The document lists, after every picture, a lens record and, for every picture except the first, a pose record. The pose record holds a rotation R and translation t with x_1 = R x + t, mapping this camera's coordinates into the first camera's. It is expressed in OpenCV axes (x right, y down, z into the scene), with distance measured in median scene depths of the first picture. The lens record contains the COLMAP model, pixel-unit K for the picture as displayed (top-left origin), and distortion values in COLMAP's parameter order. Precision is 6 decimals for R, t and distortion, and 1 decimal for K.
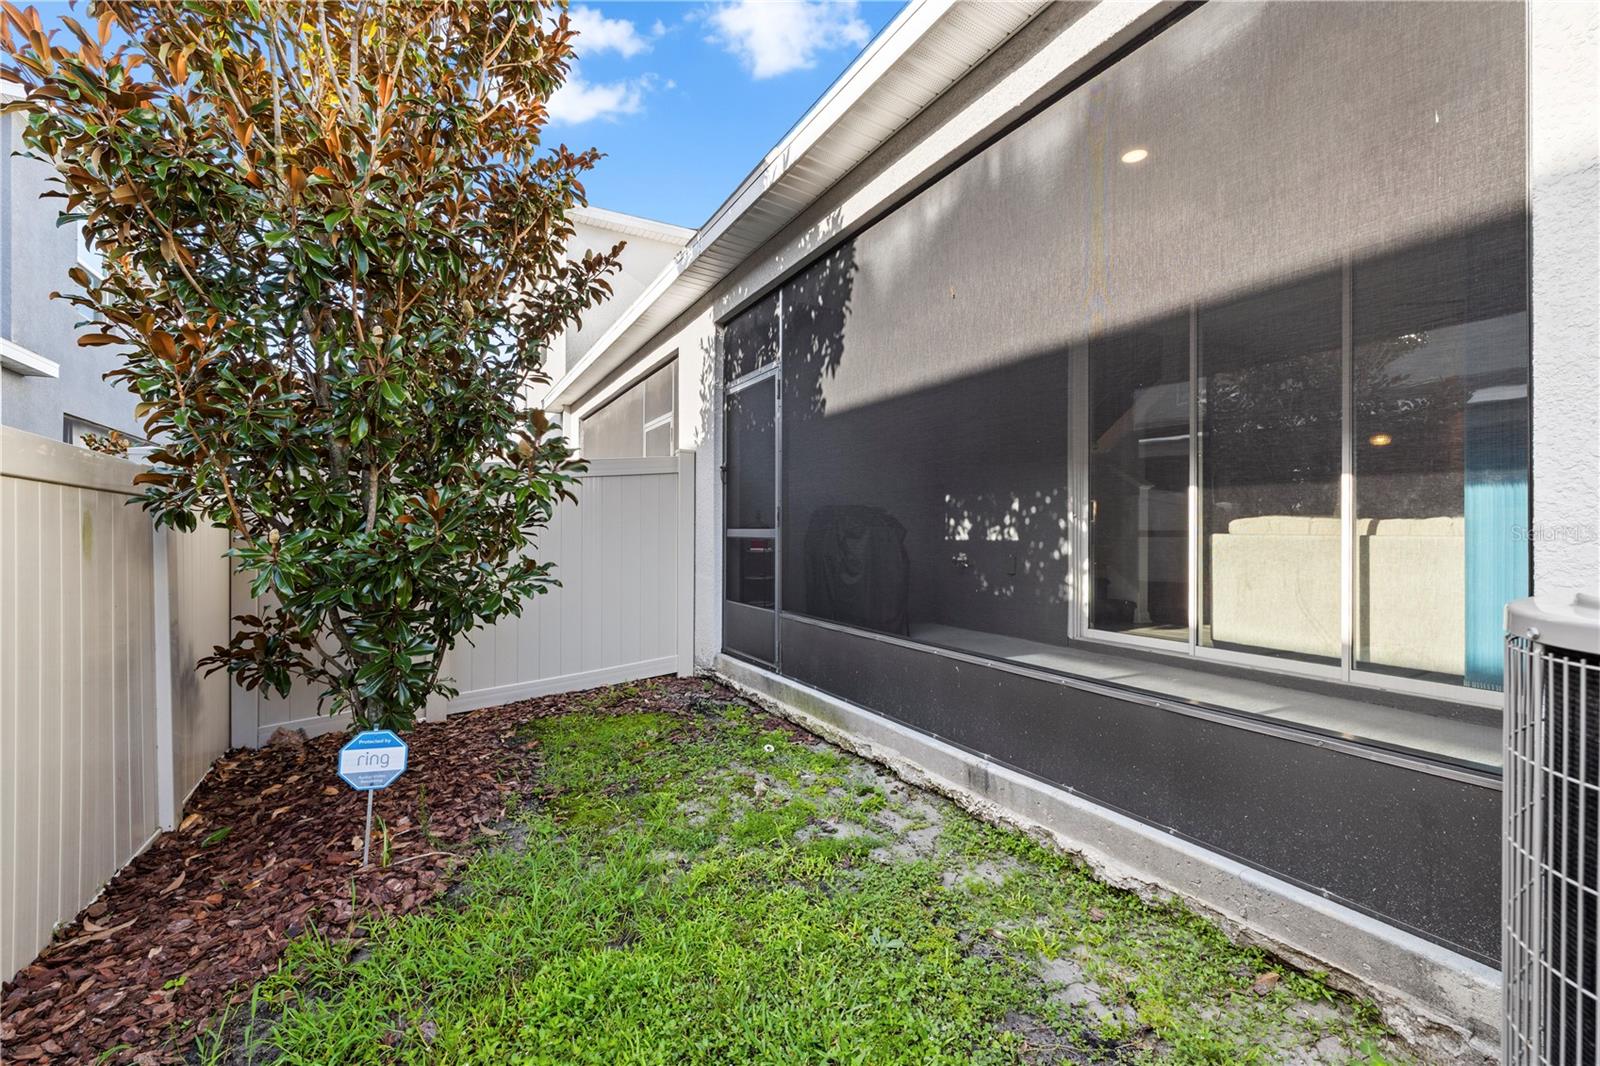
lens RADIAL K [[671.6, 0, 801.3], [0, 671.6, 531.5], [0, 0, 1]] dist [0.000333, -0.000021]
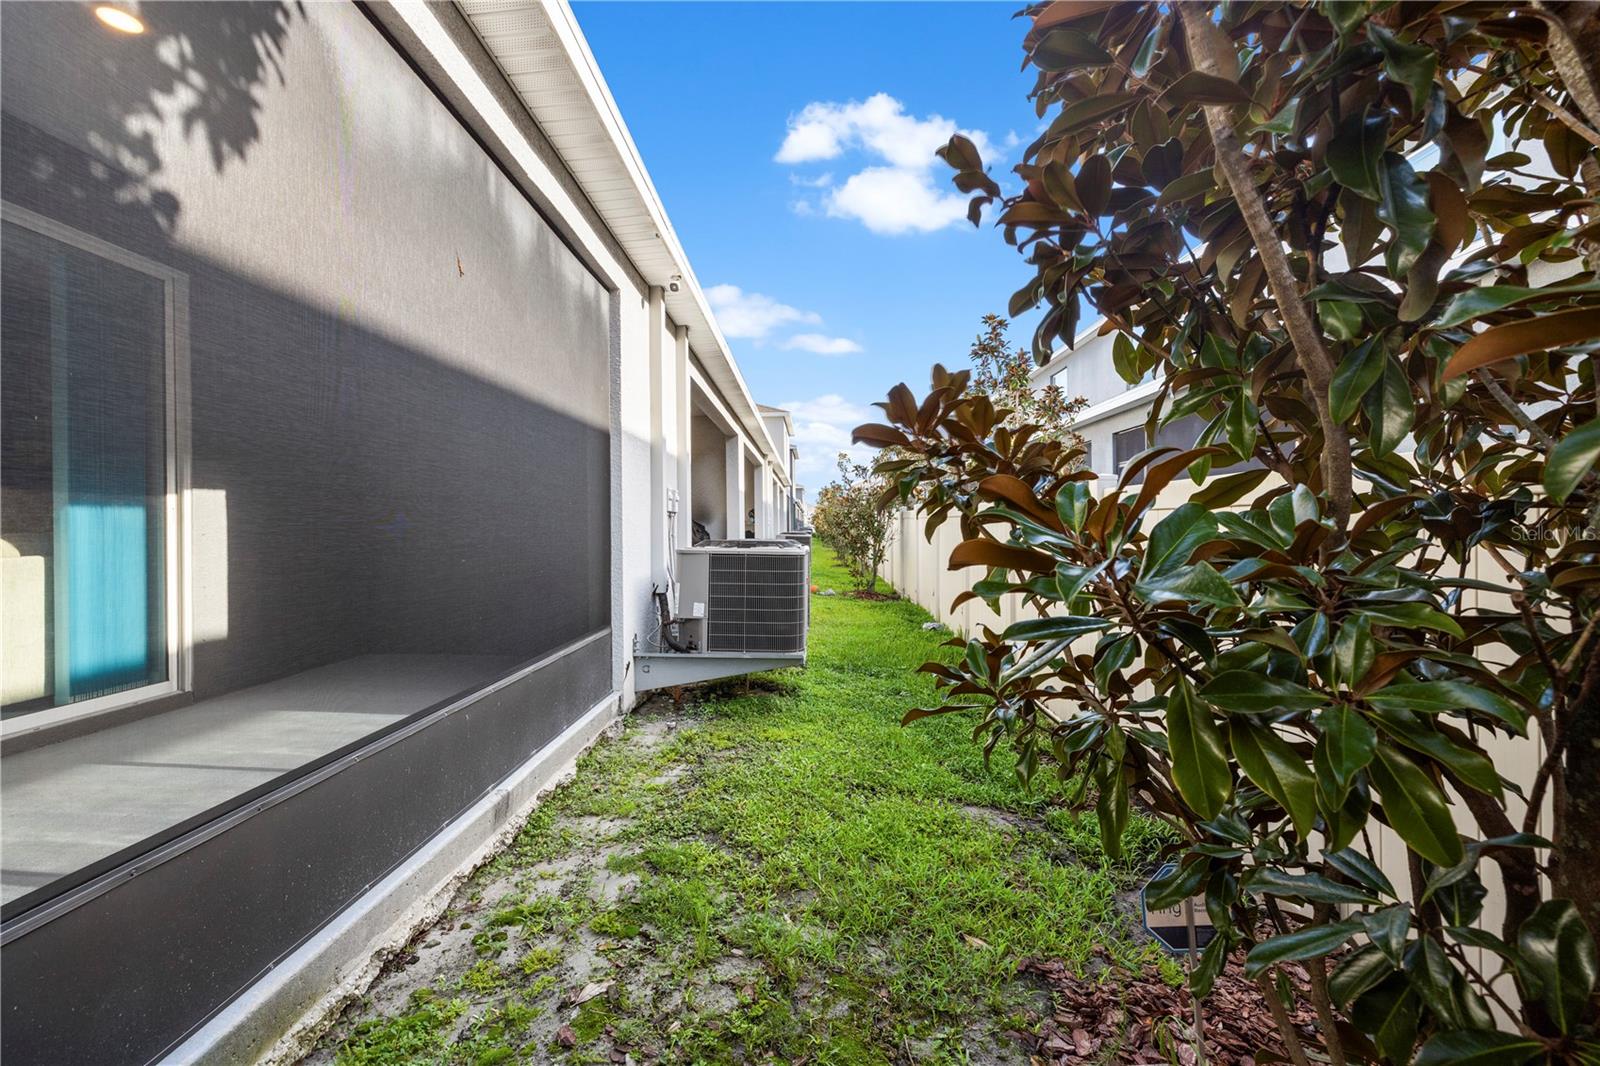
lens RADIAL K [[671.6, 0, 800.7], [0, 671.6, 528.9], [0, 0, 1]] dist [0.000333, -0.000021]
pose [[-0.861168, 0.016549, 0.508051, -0.441860], [0.021851, 0.999751, 0.004473, -0.018447], [-0.507850, 0.014953, -0.861316, 1.193341]]
